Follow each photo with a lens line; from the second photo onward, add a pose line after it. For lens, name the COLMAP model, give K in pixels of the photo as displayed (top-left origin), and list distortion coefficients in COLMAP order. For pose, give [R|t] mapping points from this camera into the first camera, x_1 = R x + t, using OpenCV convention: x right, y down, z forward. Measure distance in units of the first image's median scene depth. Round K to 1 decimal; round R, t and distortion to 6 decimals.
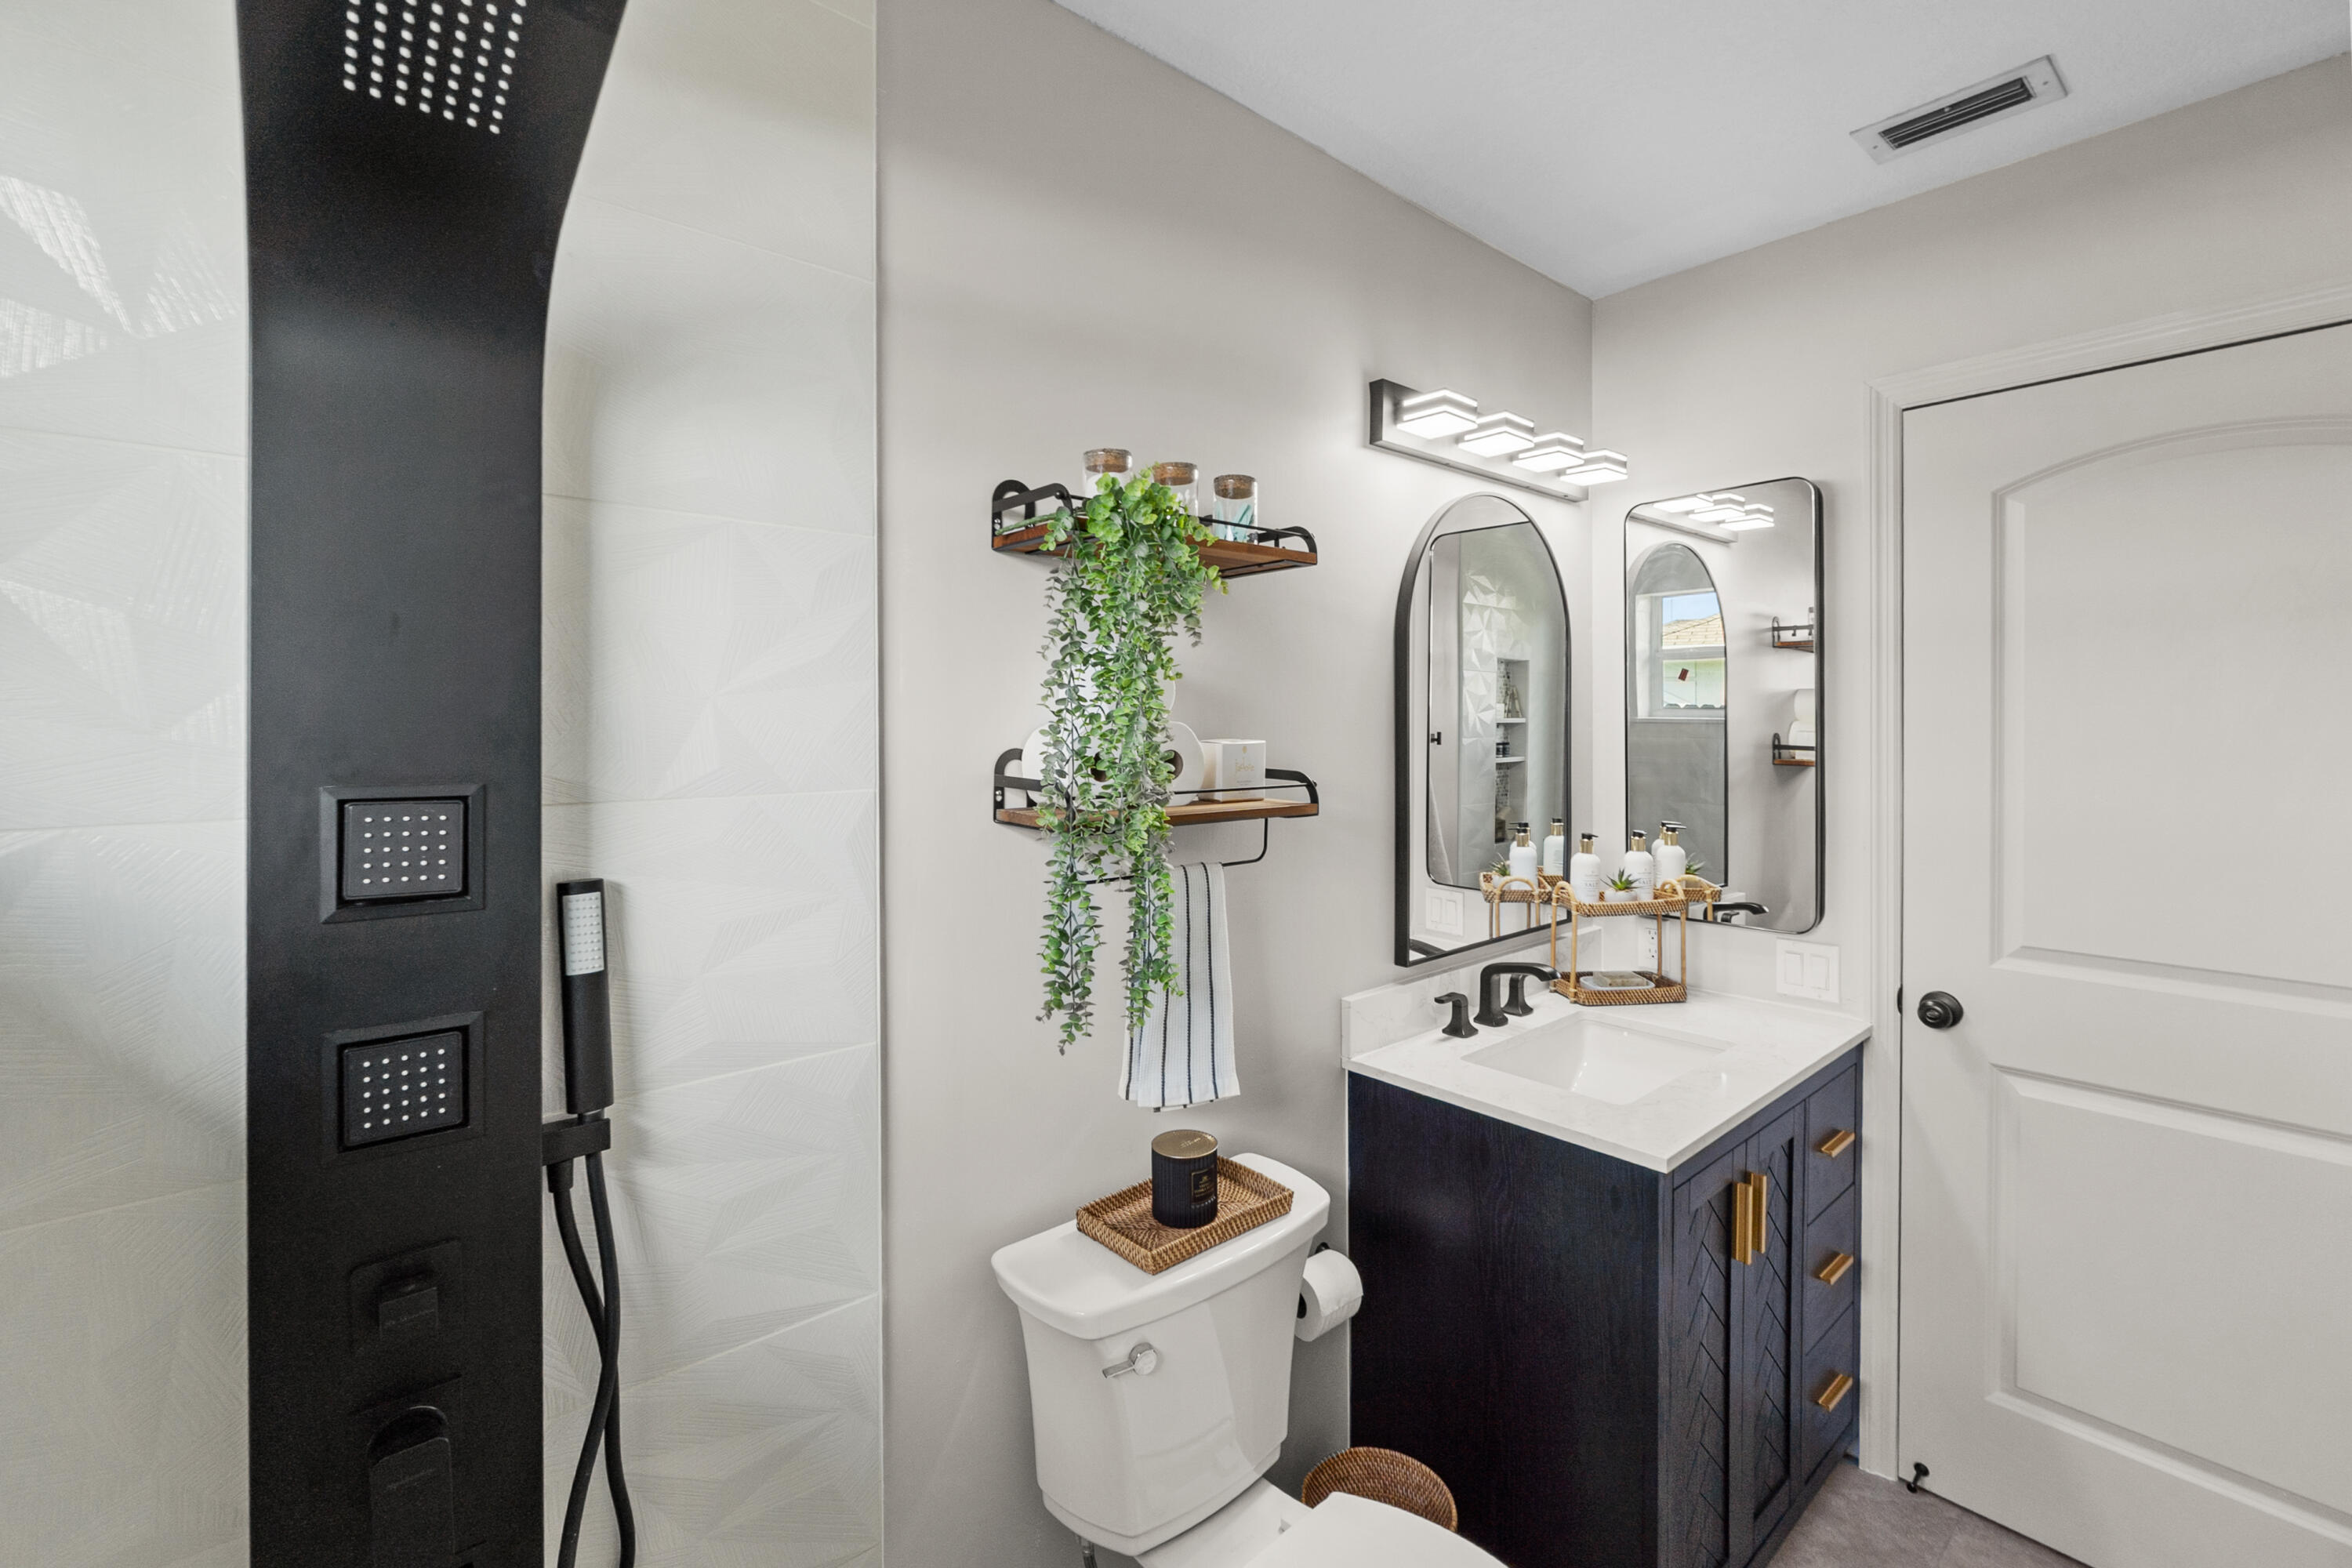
lens RADIAL K [[1002.2, 0, 1169.9], [0, 1002.2, 748.8], [0, 0, 1]] dist [-0.003075, -0.000898]
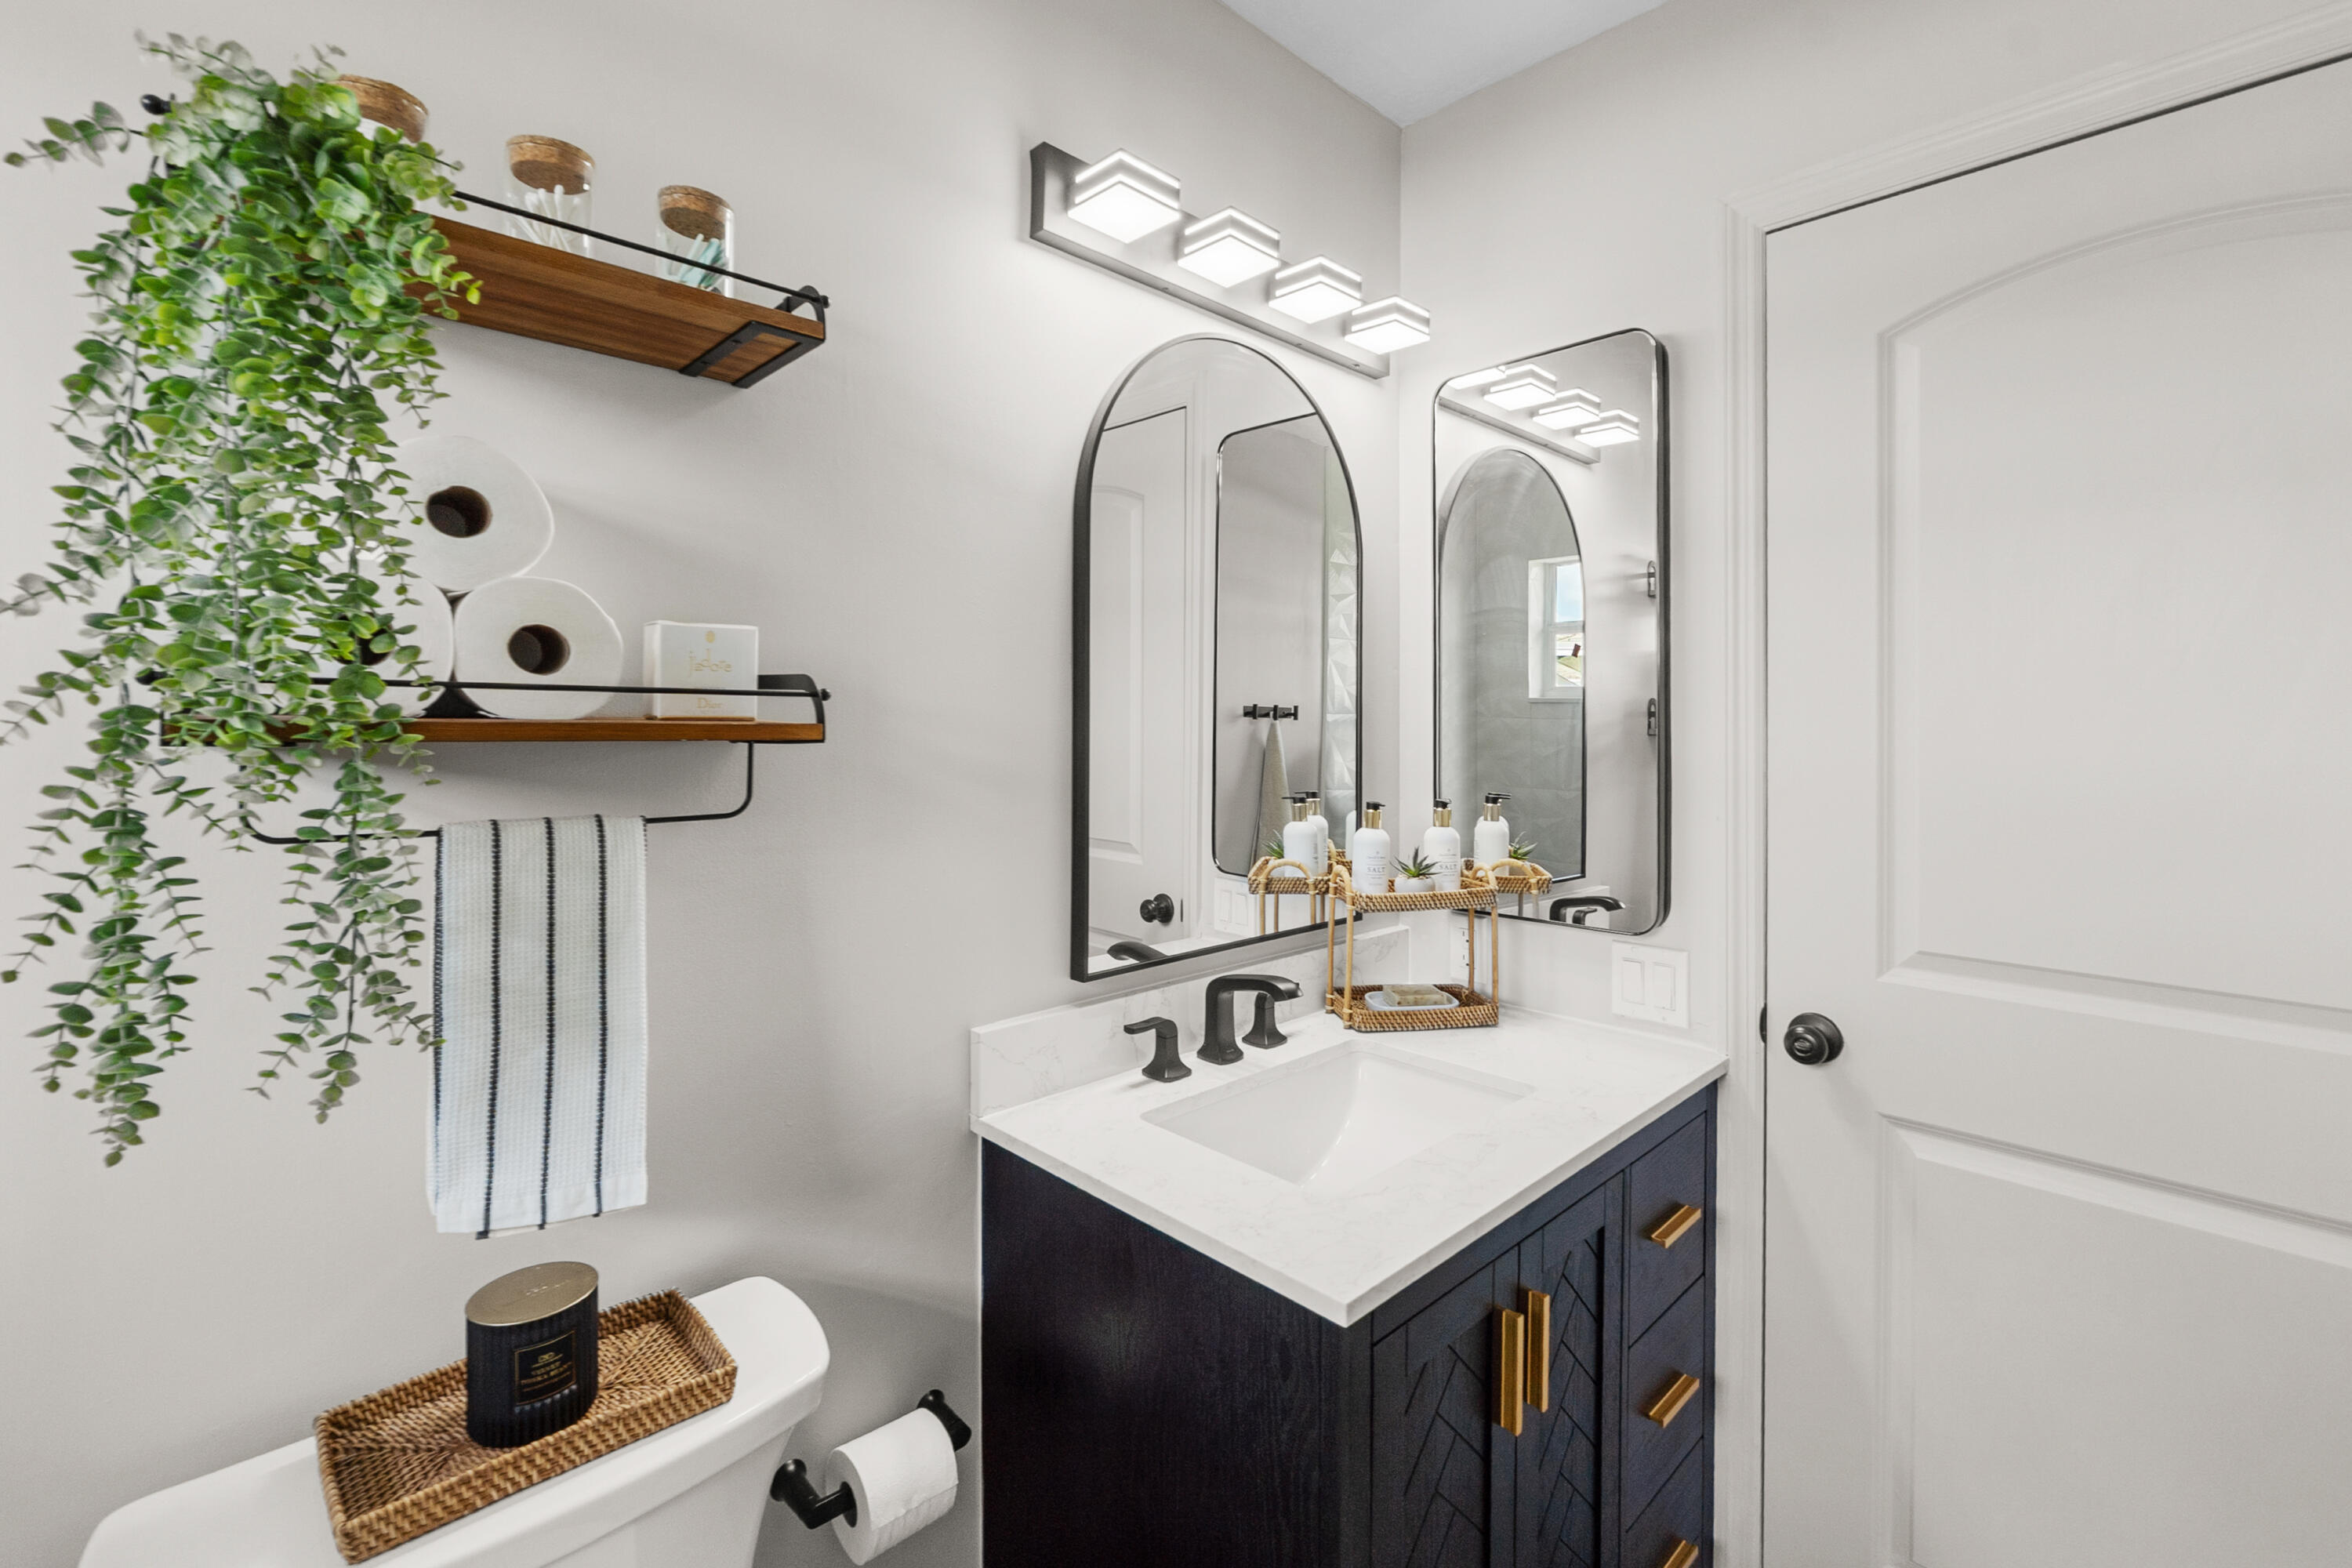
lens RADIAL K [[1002.2, 0, 1183.0], [0, 1002.2, 736.2], [0, 0, 1]] dist [-0.003075, -0.000898]
pose [[0.998303, 0.011475, 0.057083, 0.268181], [-0.010568, 0.999813, -0.016176, 0.056366], [-0.057258, 0.015545, 0.998238, 0.293765]]
